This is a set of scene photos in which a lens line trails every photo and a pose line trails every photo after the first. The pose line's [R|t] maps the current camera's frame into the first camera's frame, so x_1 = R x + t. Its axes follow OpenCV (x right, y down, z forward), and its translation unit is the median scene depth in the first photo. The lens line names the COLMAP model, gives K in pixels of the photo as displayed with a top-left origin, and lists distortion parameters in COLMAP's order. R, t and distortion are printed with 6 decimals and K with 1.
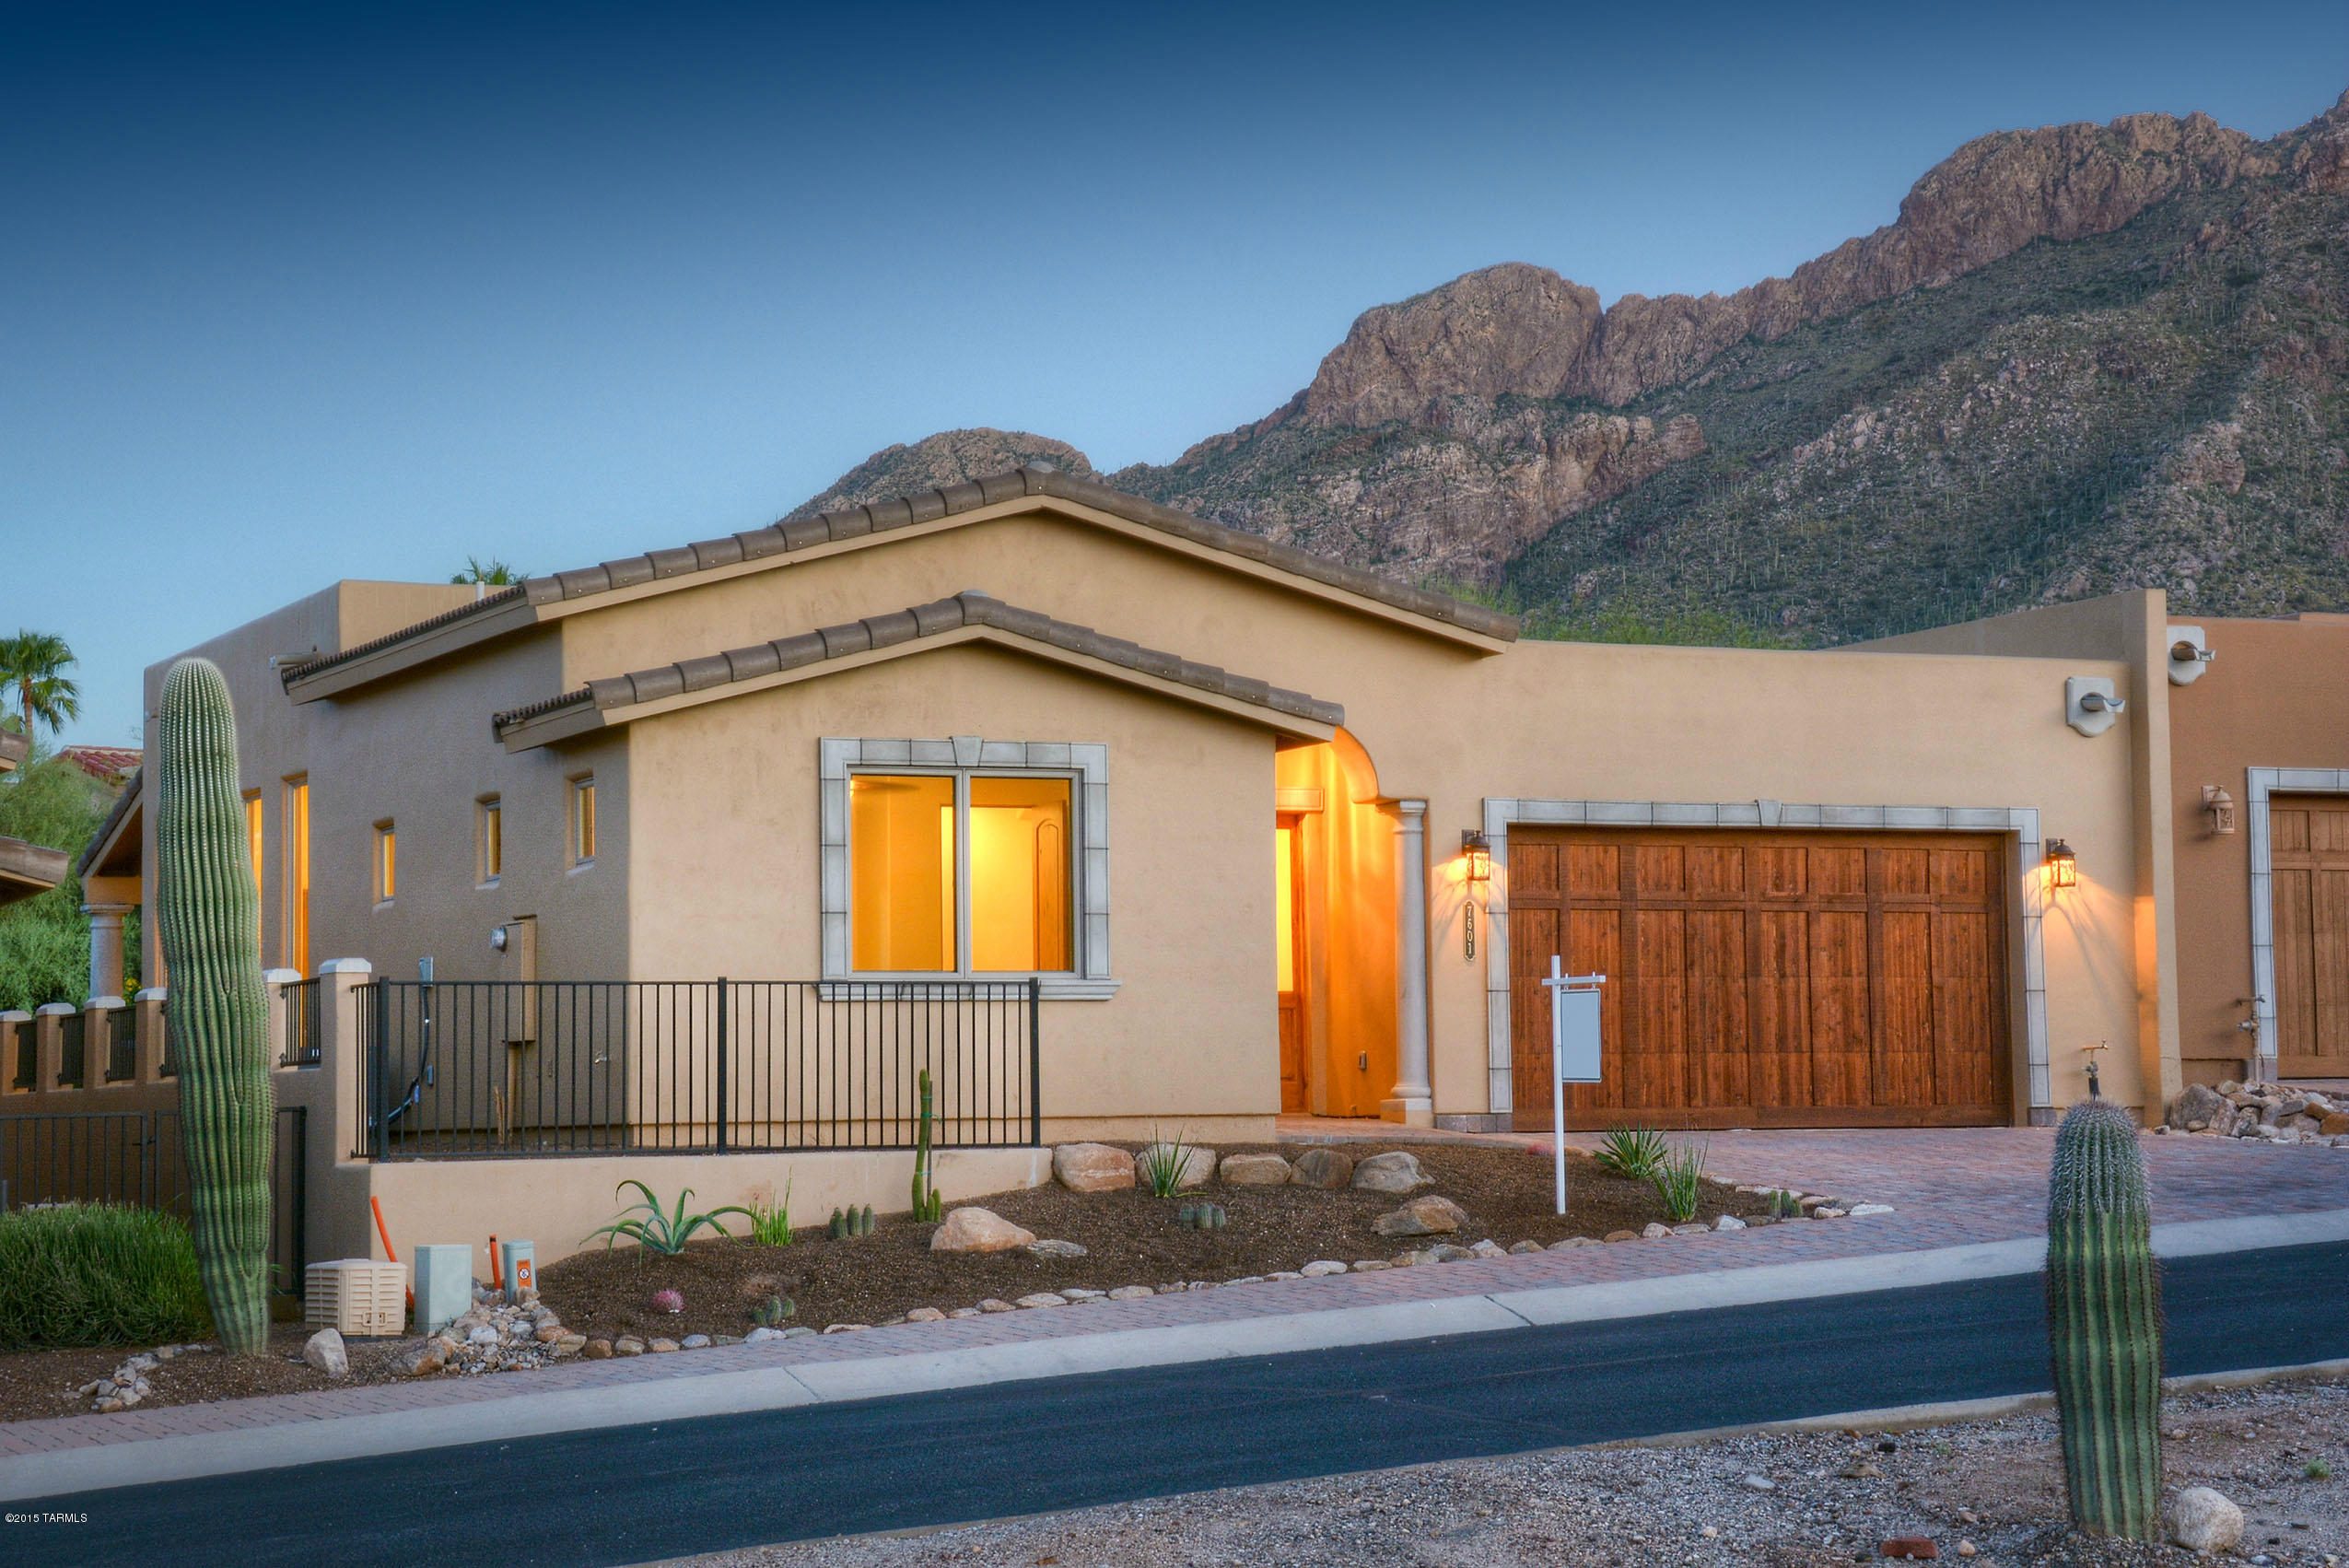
lens RADIAL K [[4235.7, 0, 1186.4], [0, 4235.7, 774.2], [0, 0, 1]] dist [0.229542, 0.000000]
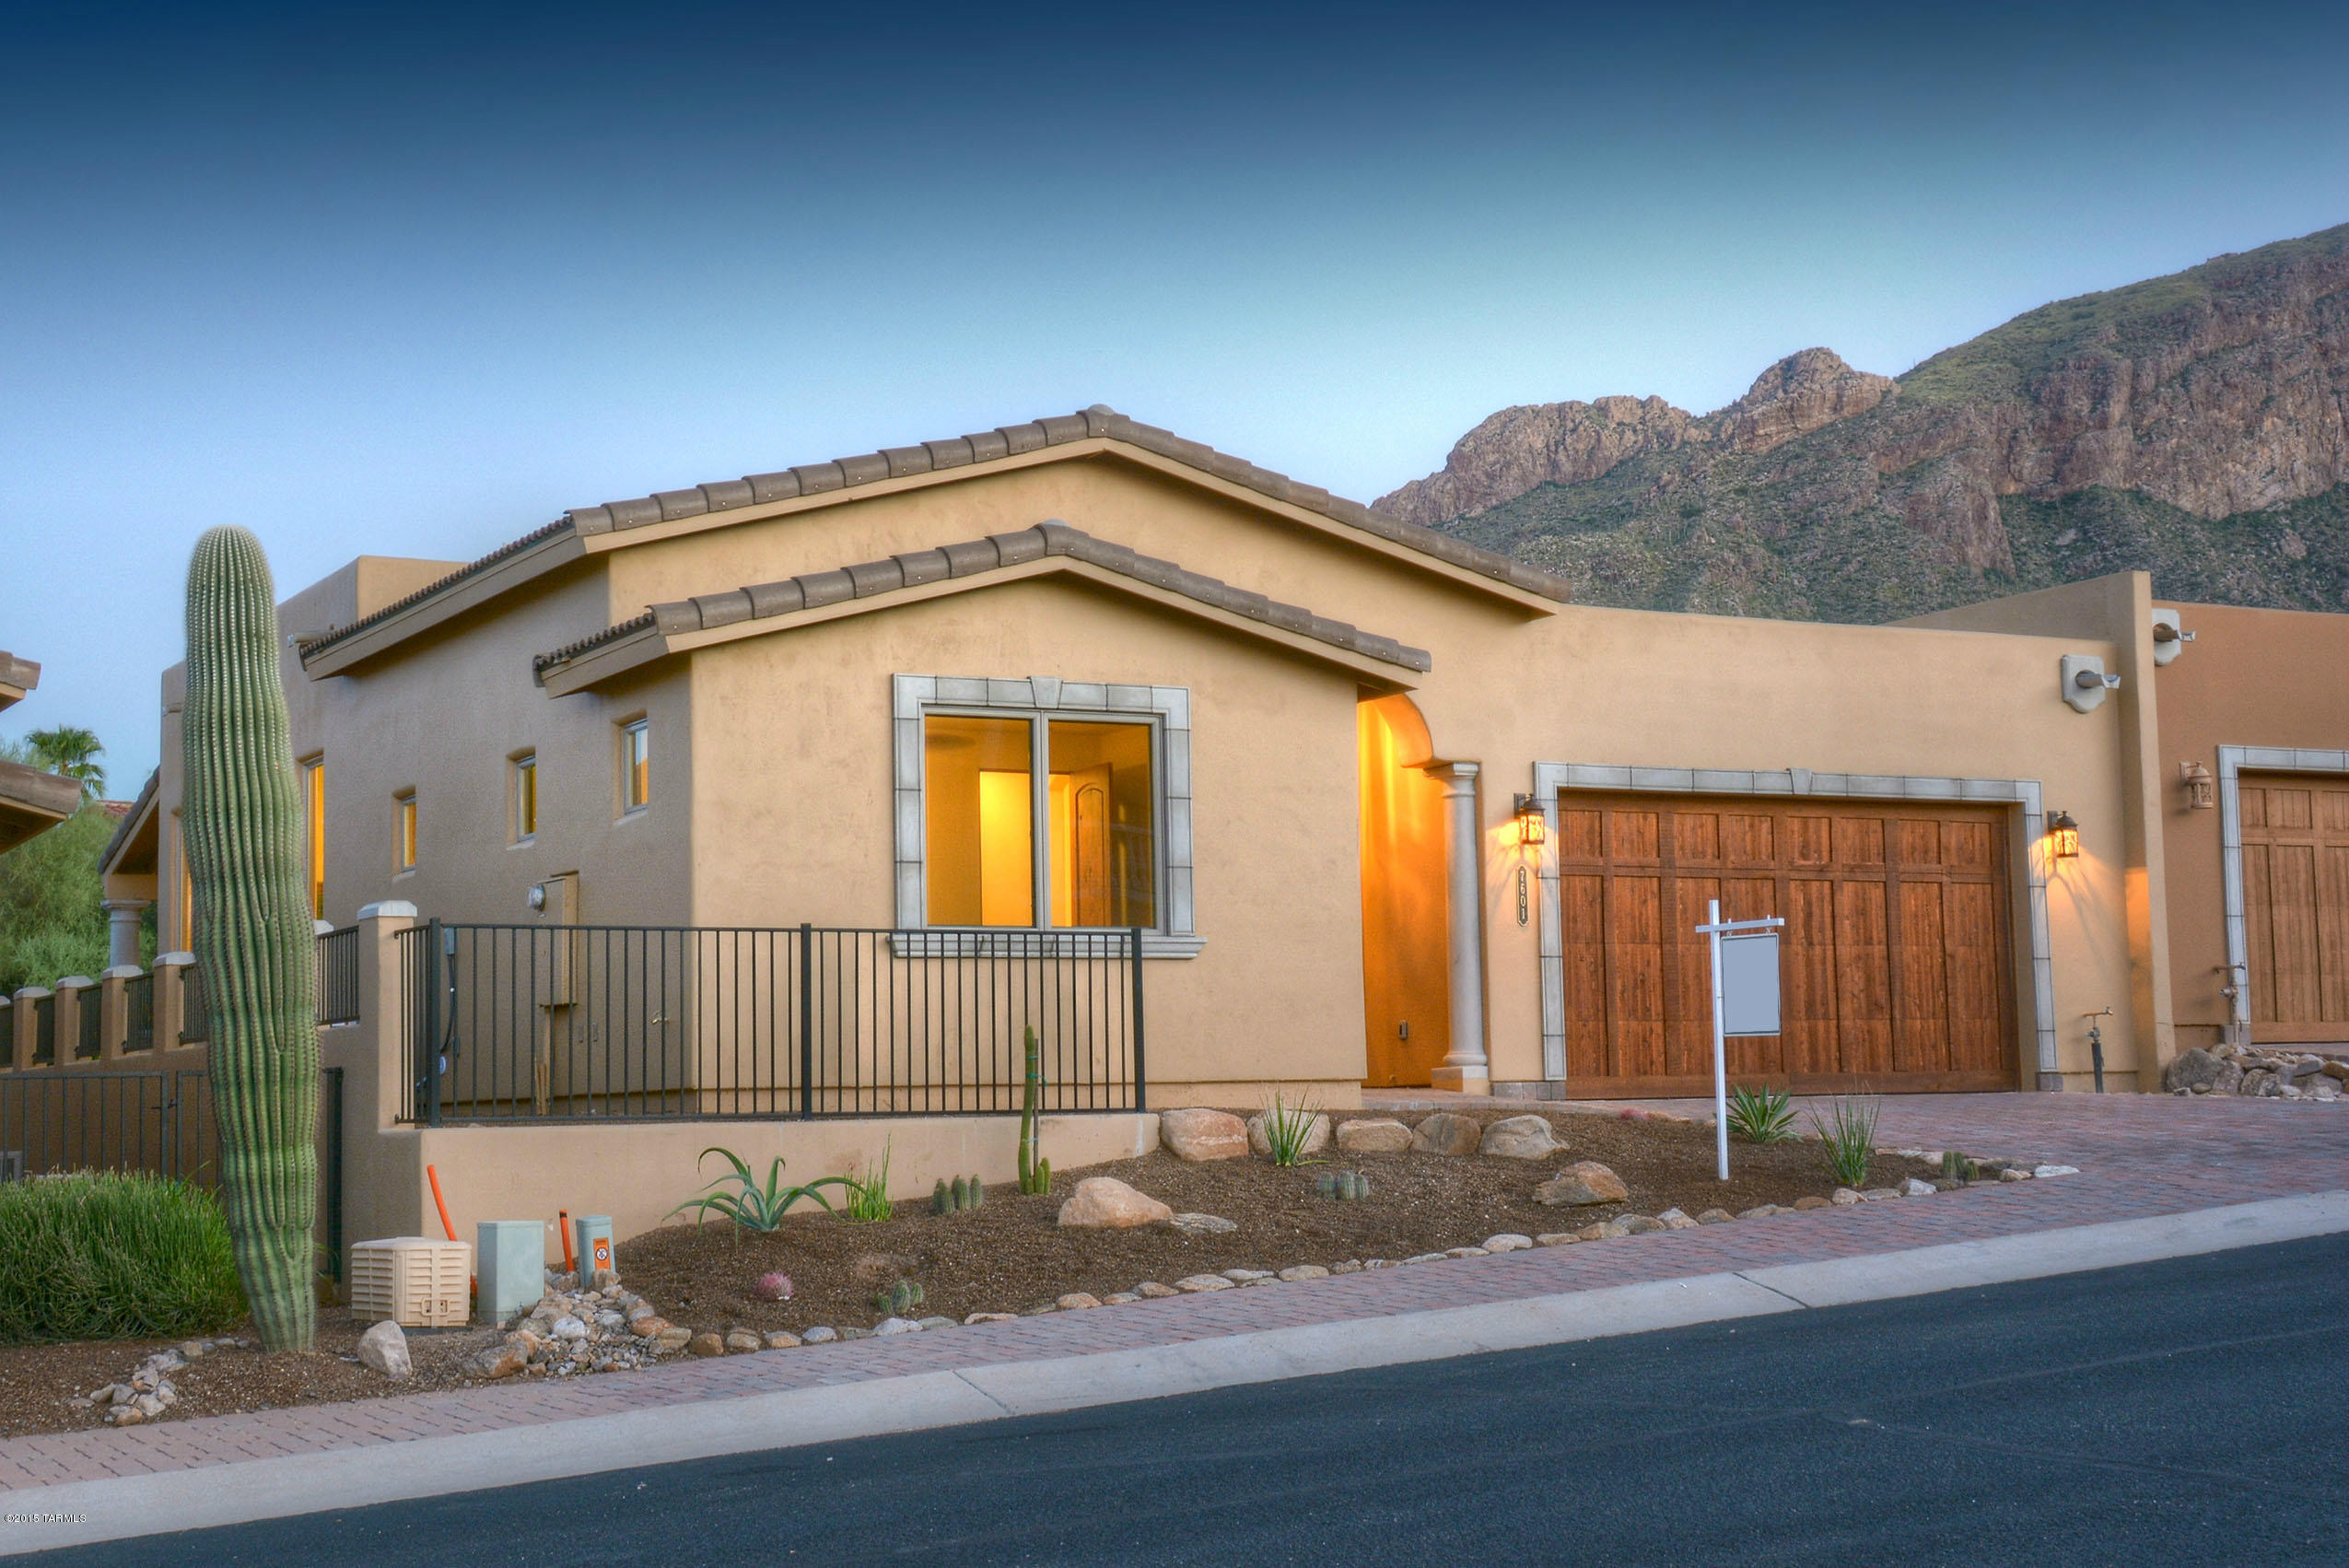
lens RADIAL K [[3124.9, 0, 1158.5], [0, 3124.9, 793.0], [0, 0, 1]] dist [-0.003222, 0.000000]
pose [[0.997371, 0.001968, 0.072443, -0.076708], [-0.000247, 0.999718, -0.023760, 0.033182], [-0.072469, 0.023679, 0.997090, 0.308724]]
